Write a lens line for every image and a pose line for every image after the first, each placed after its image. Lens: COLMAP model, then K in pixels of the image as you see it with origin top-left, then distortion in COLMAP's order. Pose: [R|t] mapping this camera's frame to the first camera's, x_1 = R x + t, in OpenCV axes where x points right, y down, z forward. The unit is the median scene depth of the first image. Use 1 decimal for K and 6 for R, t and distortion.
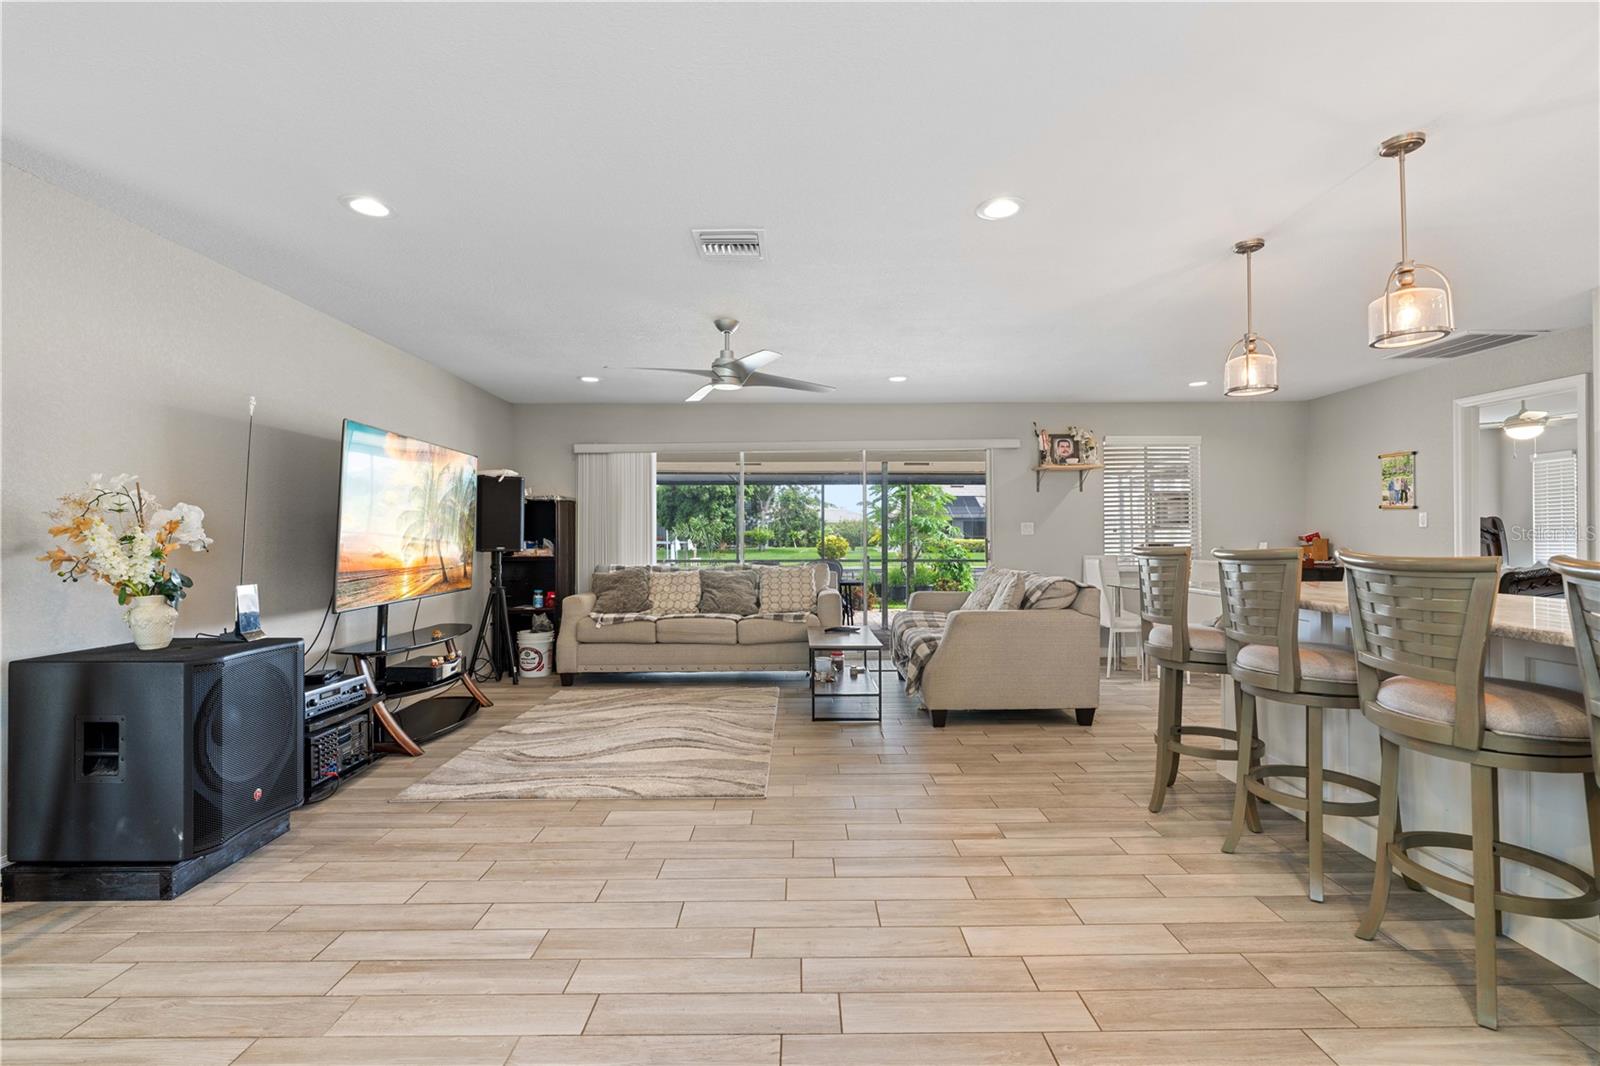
lens RADIAL K [[729.7, 0, 800.0], [0, 729.7, 533.0], [0, 0, 1]] dist [-0.004221, 0.000341]
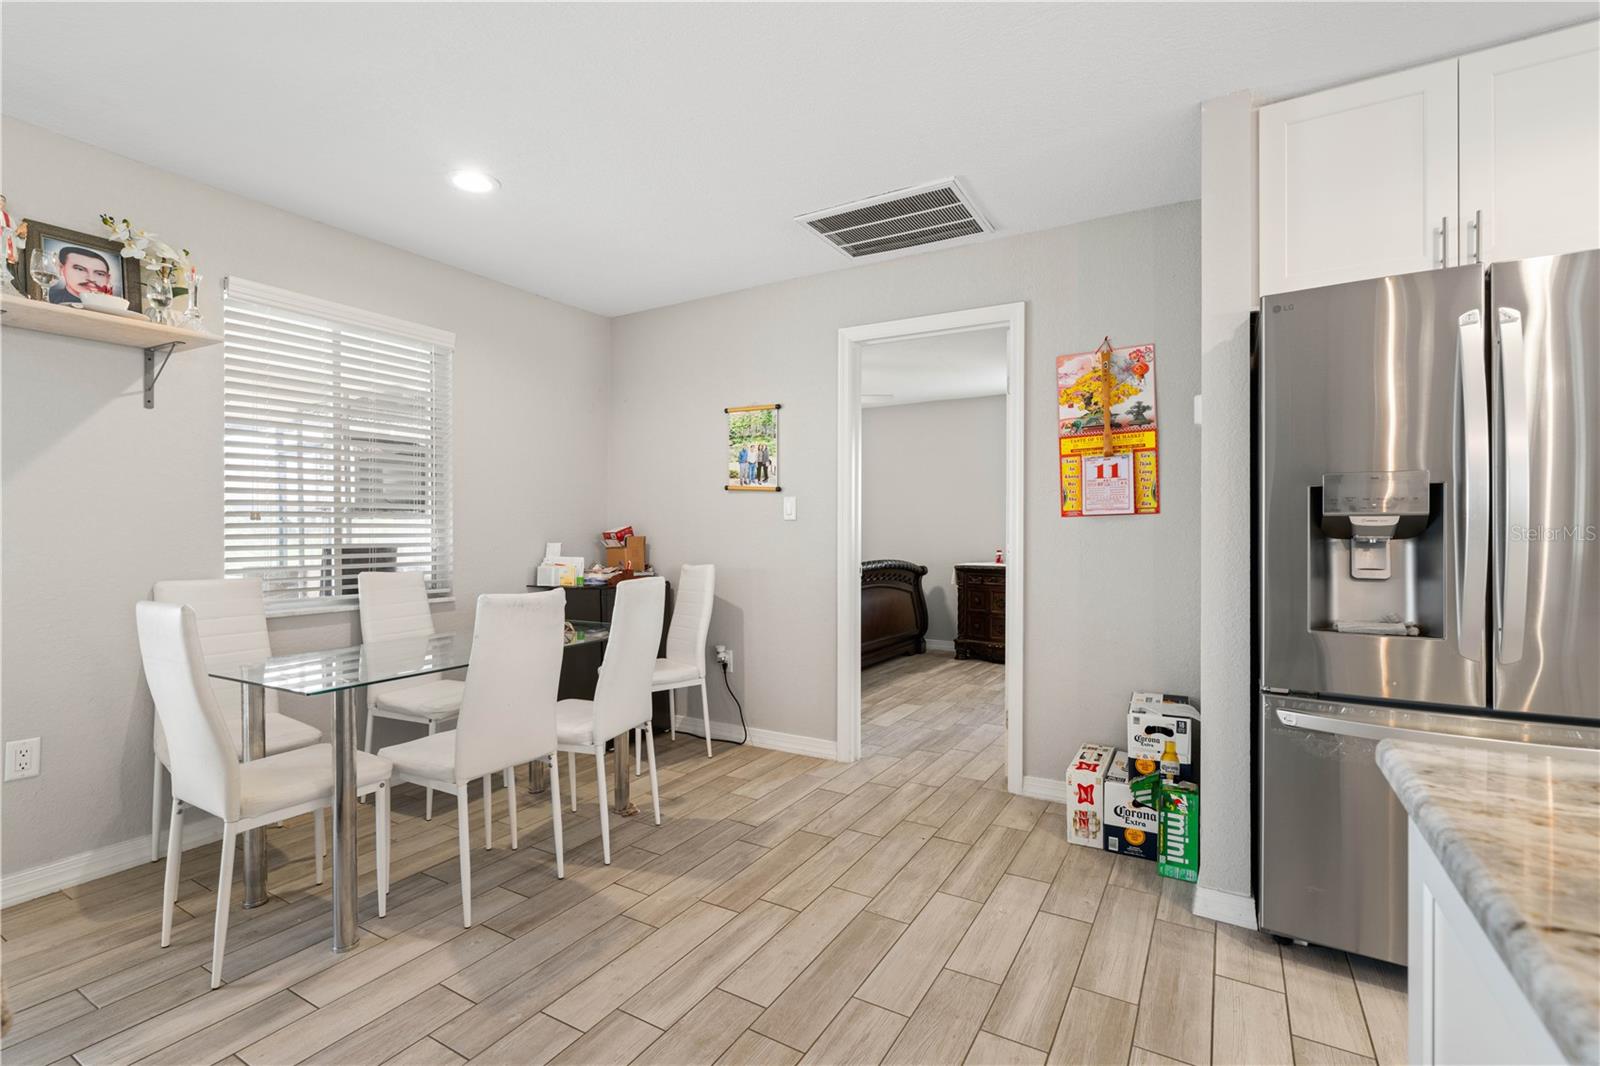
lens RADIAL K [[722.5, 0, 801.7], [0, 722.5, 533.8], [0, 0, 1]] dist [-0.008944, 0.004096]
pose [[0.510402, 0.001318, 0.859935, 0.390245], [-0.008589, 0.999957, 0.003565, 0.003311], [-0.859893, -0.009206, 0.510391, 0.860364]]
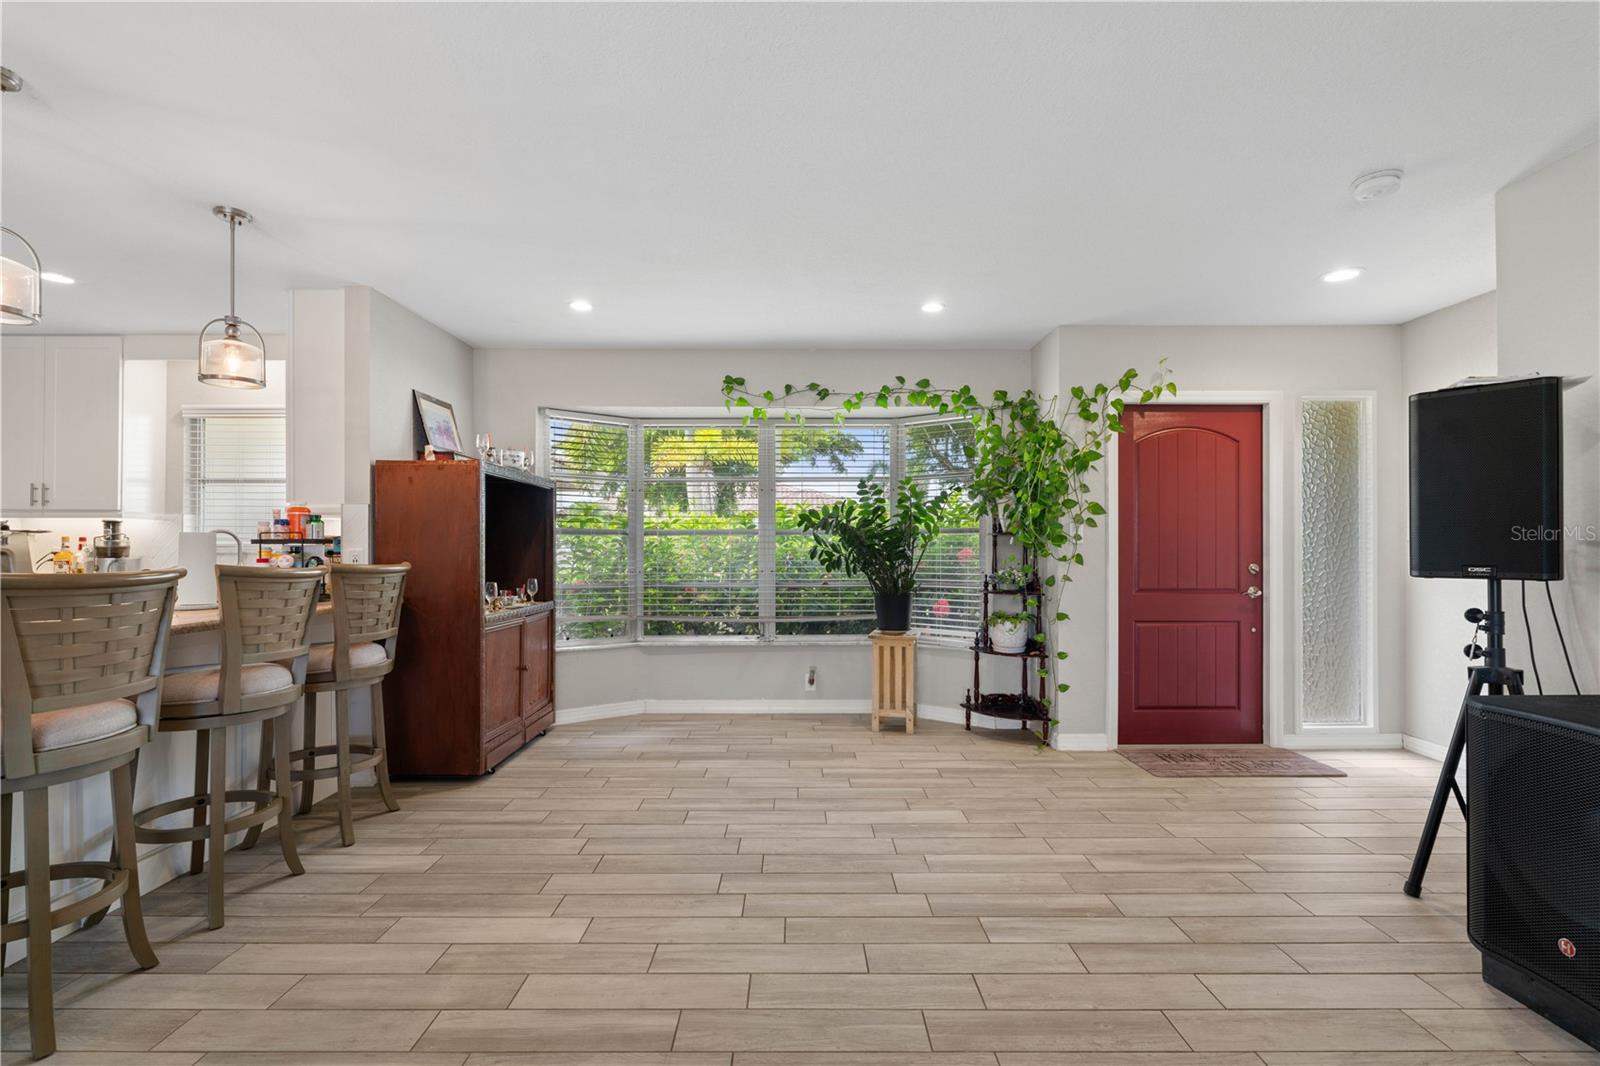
lens RADIAL K [[721.5, 0, 800.8], [0, 721.5, 546.9], [0, 0, 1]] dist [-0.005100, 0.000090]
pose [[-0.999977, 0.006705, -0.000906, -0.044144], [0.006714, 0.999926, -0.010188, 0.005034], [0.000838, -0.010194, -0.999948, 1.002636]]
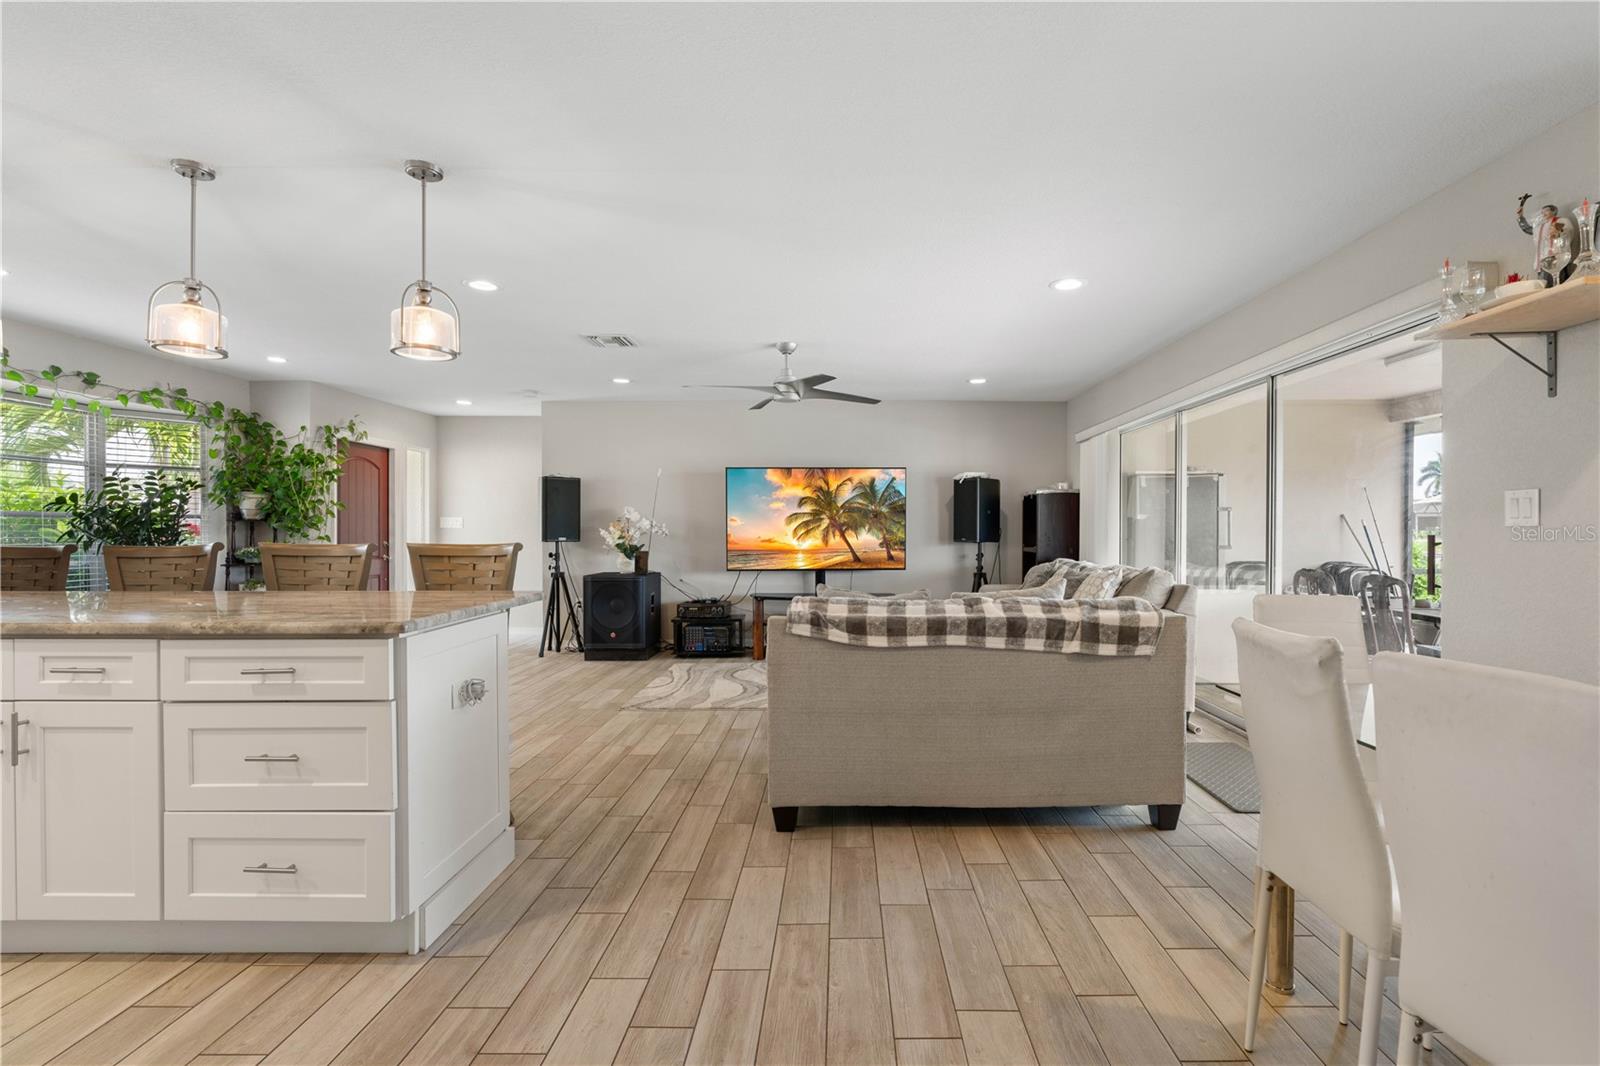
lens RADIAL K [[734.3, 0, 838.6], [0, 734.3, 532.4], [0, 0, 1]] dist [-0.001840, 0.000340]
pose [[-0.003211, 0.006951, -0.999971, 1.069520], [0.008622, 0.999939, 0.006923, -0.000056], [0.999958, -0.008600, -0.003271, 1.090007]]
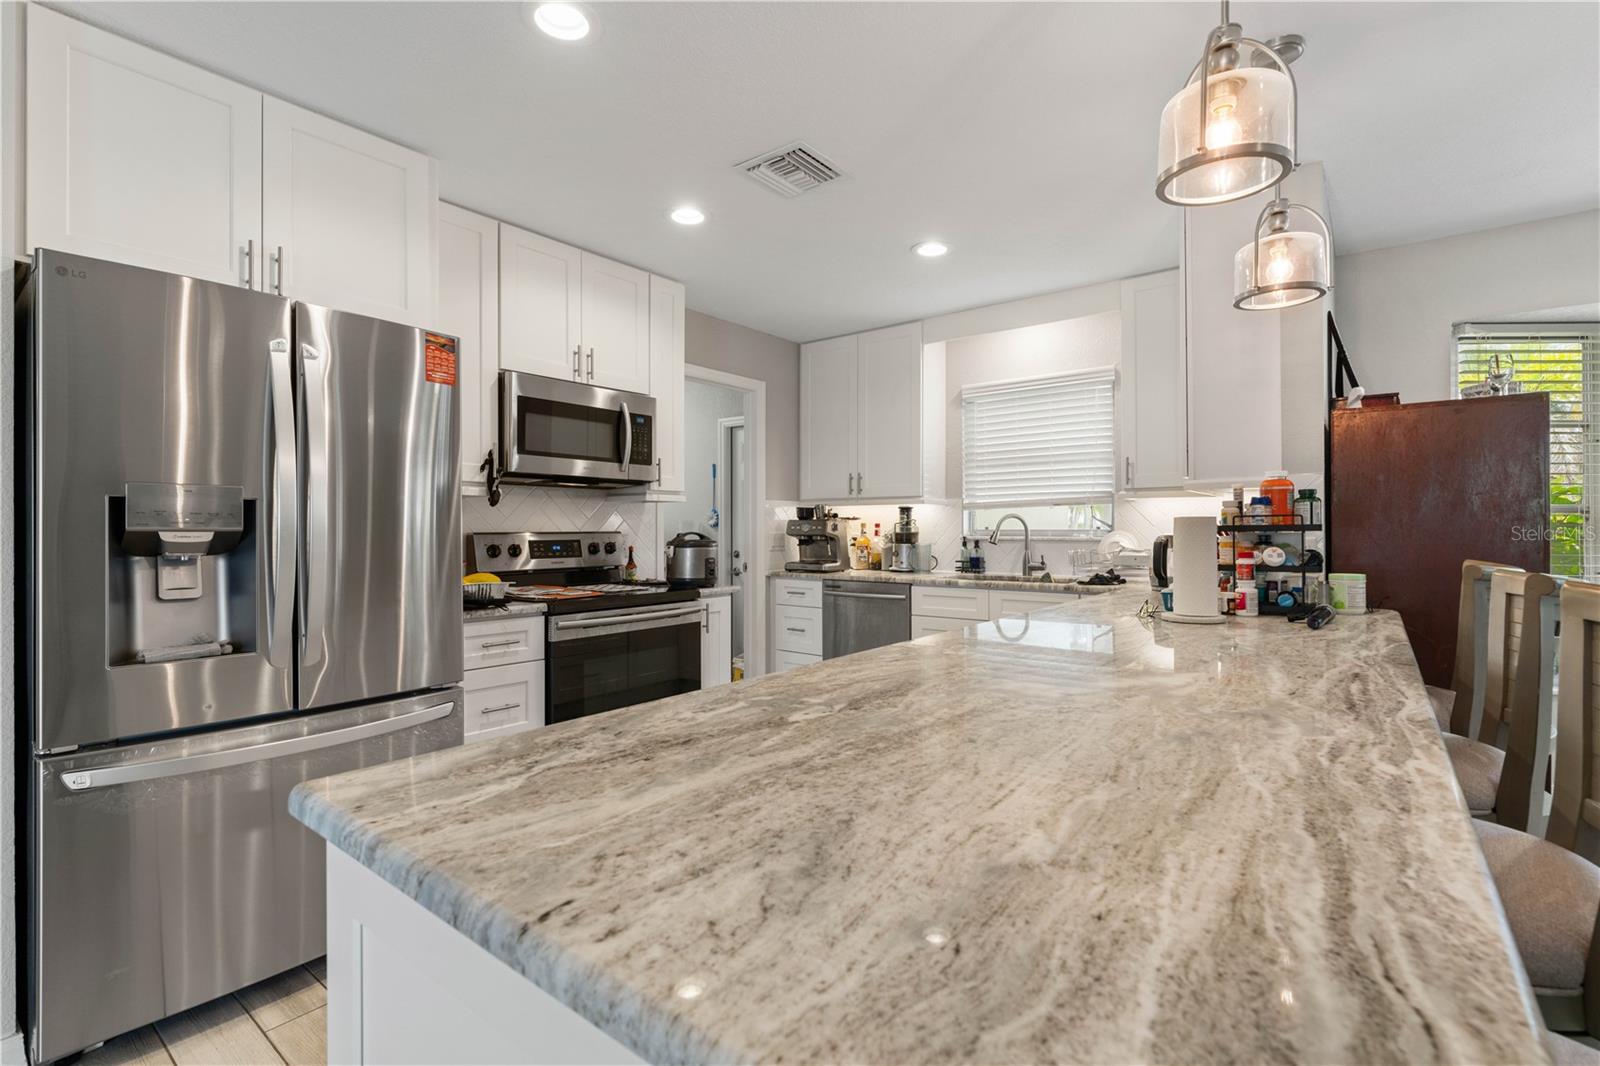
lens RADIAL K [[722.5, 0, 801.7], [0, 722.5, 533.8], [0, 0, 1]] dist [-0.008944, 0.004096]
pose [[-0.783185, 0.005370, 0.621766, 0.419179], [0.001588, 0.999977, -0.006636, -0.004350], [-0.621787, -0.004210, -0.783175, 0.886047]]
